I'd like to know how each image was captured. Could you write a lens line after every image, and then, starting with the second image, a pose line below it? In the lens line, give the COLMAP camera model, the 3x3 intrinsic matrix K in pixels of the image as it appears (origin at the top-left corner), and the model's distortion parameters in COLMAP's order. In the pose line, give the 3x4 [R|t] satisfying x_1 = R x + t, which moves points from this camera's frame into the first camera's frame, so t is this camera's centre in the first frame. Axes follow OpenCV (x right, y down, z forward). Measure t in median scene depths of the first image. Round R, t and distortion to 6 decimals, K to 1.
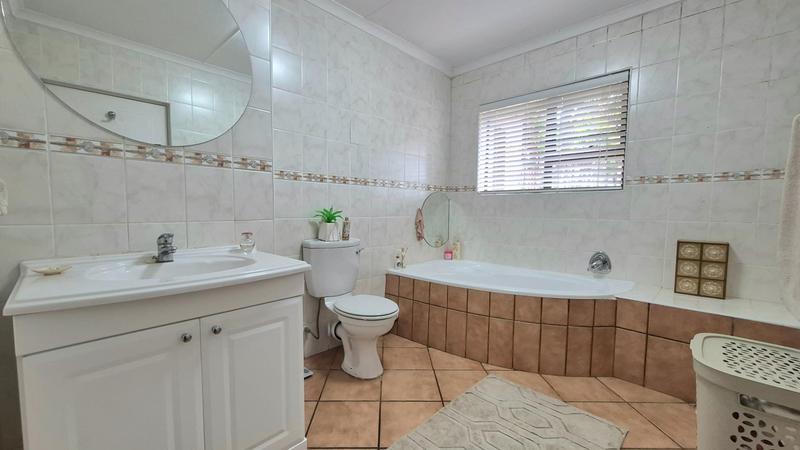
lens RADIAL K [[310.3, 0, 393.9], [0, 310.3, 233.4], [0, 0, 1]] dist [-0.000176, -0.000088]
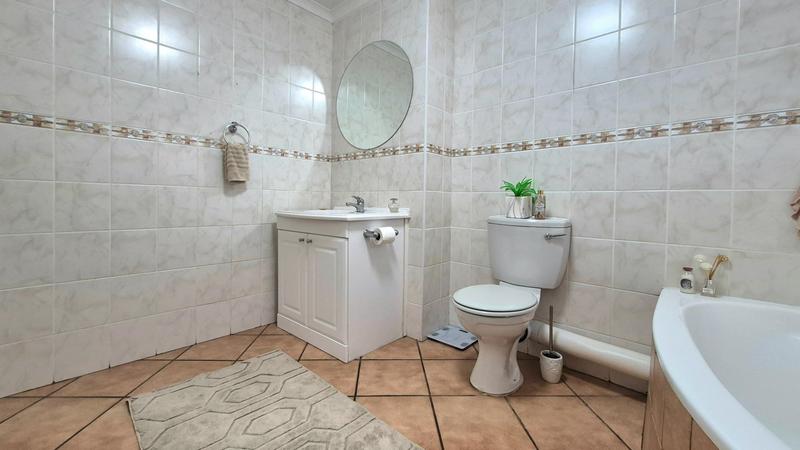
lens RADIAL K [[310.7, 0, 401.7], [0, 310.7, 206.0], [0, 0, 1]] dist [0.000079, -0.000021]
pose [[0.061786, 0.011675, -0.998021, 0.744799], [-0.083768, 0.996464, 0.006471, 0.015076], [0.994568, 0.083202, 0.062545, 0.758815]]
